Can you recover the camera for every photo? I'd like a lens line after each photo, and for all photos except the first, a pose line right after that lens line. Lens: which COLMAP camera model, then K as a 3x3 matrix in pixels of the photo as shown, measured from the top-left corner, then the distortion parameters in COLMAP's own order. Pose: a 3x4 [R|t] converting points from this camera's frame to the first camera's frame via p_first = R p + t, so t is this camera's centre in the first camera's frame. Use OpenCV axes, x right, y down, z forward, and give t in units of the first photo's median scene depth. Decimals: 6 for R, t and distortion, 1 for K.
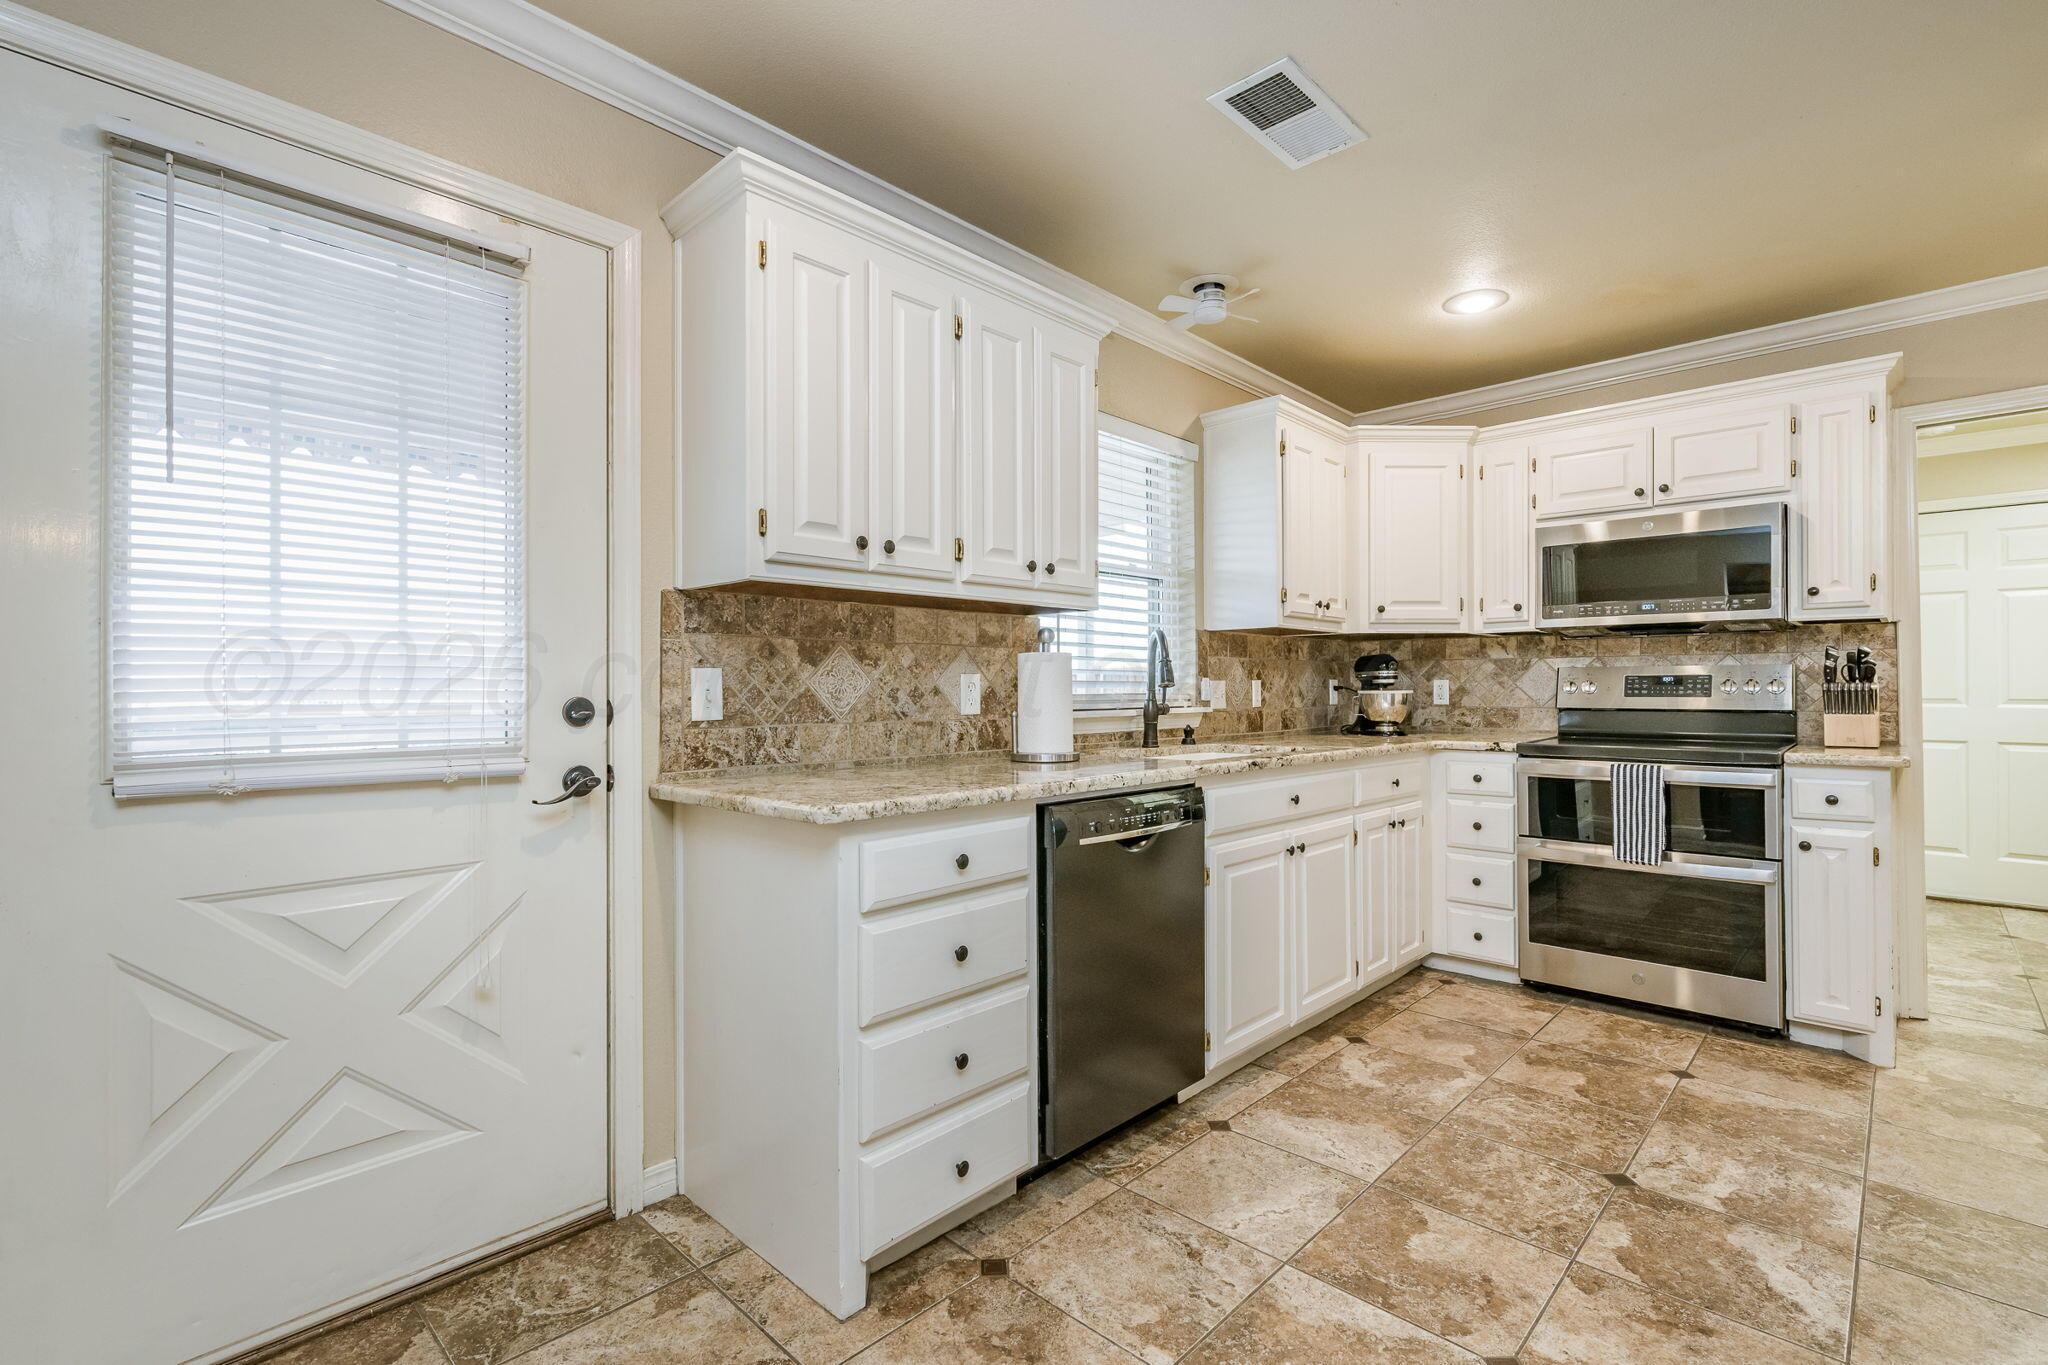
lens RADIAL K [[924.2, 0, 1027.1], [0, 924.2, 683.4], [0, 0, 1]] dist [-0.004573, -0.000322]
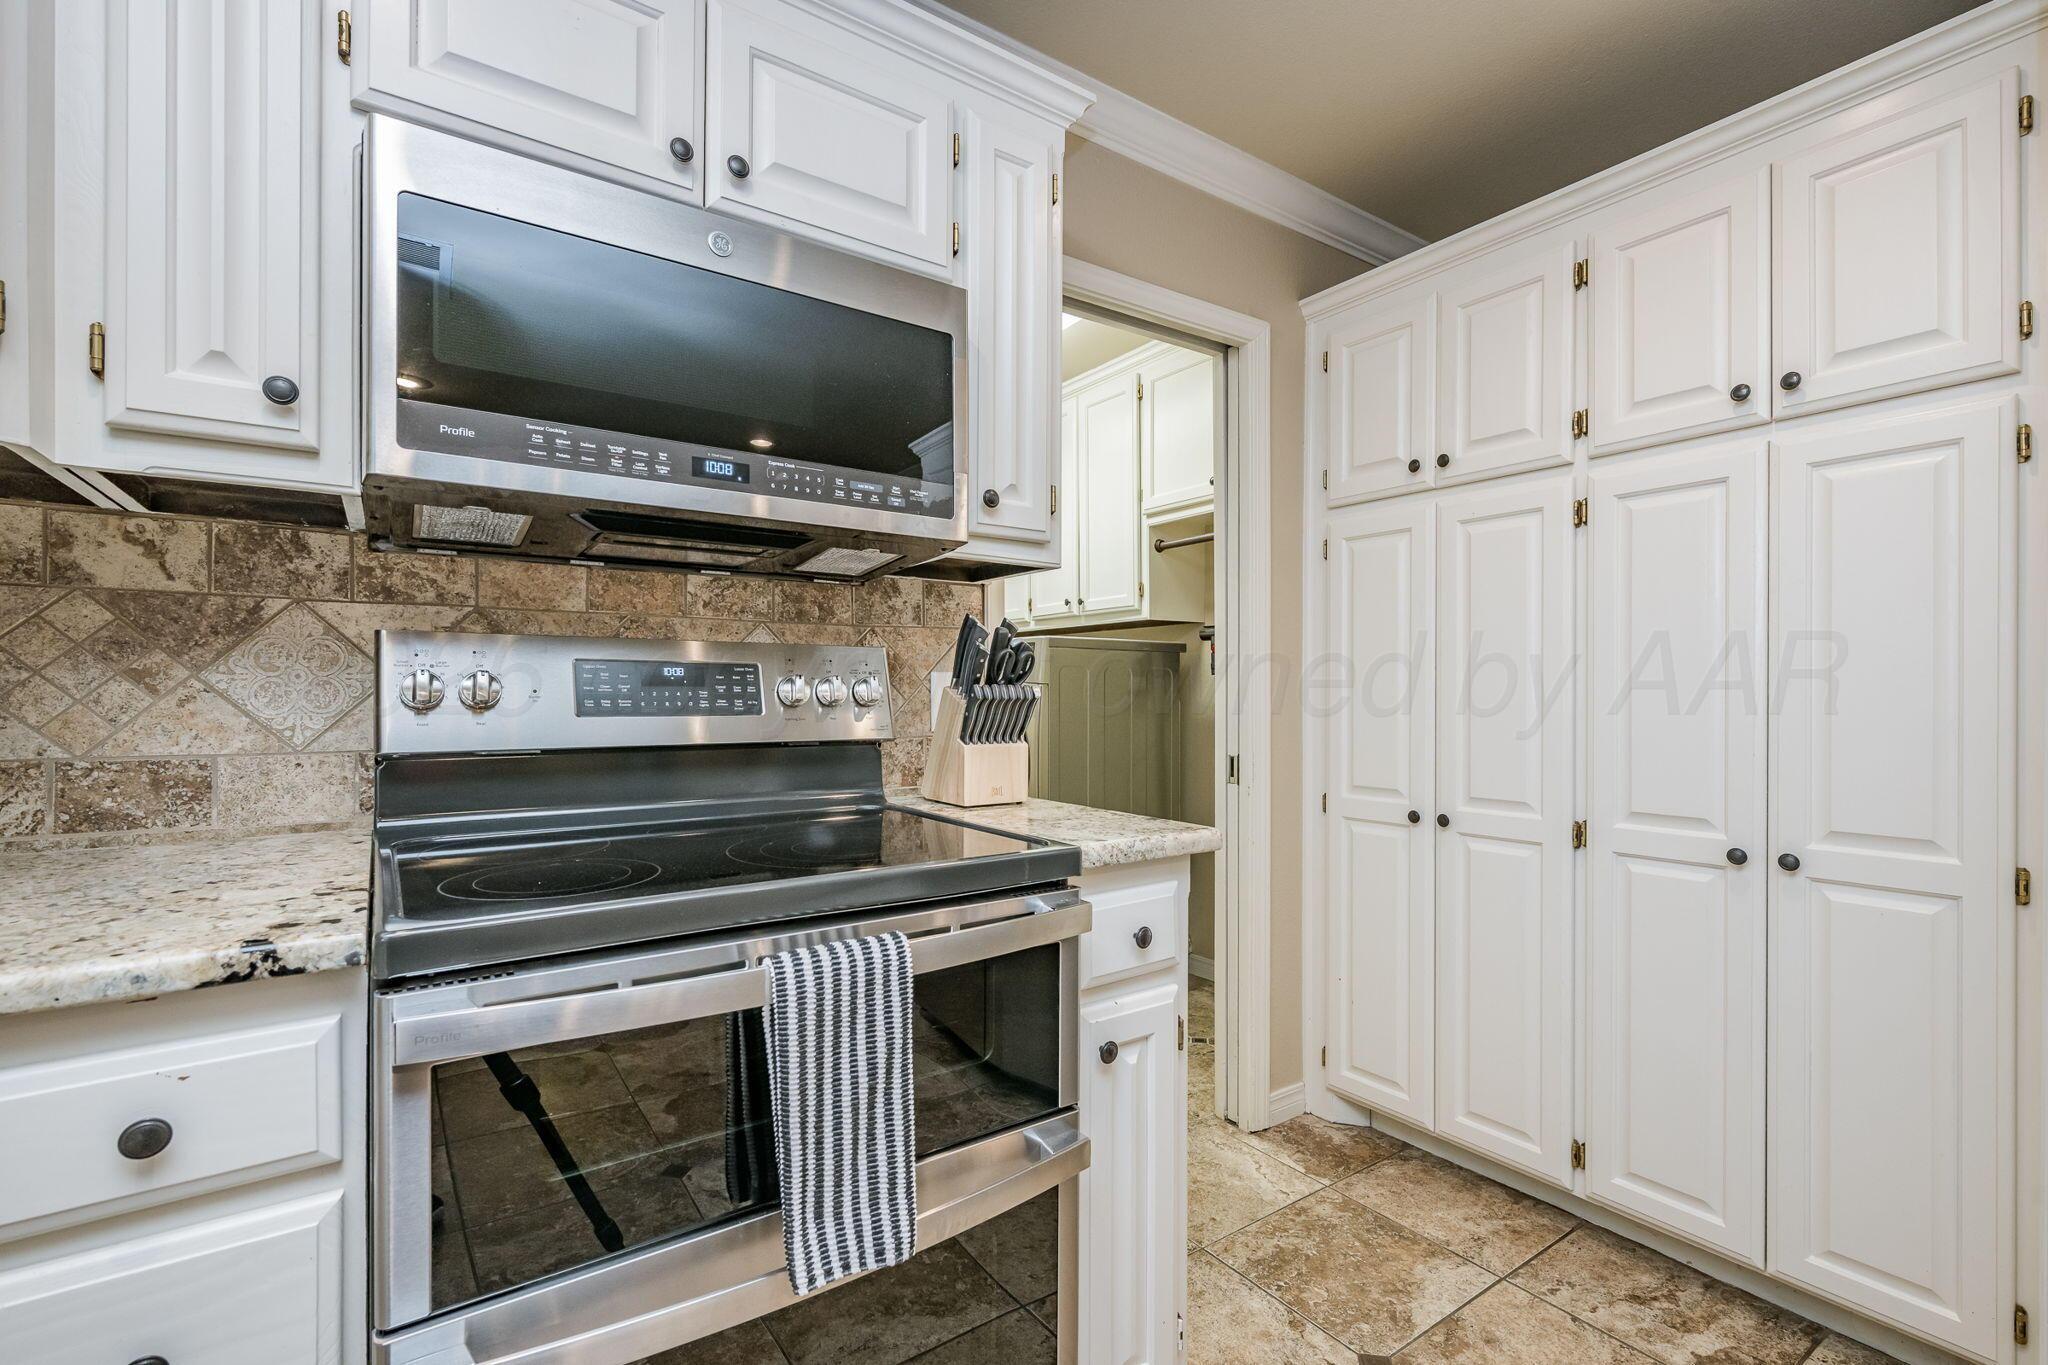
lens RADIAL K [[924.2, 0, 1033.1], [0, 924.2, 690.9], [0, 0, 1]] dist [-0.004573, -0.000322]
pose [[0.187869, 0.009844, 0.982145, 0.346032], [-0.006648, 0.999940, -0.008751, 0.006616], [-0.982172, -0.004885, 0.187924, 0.819675]]
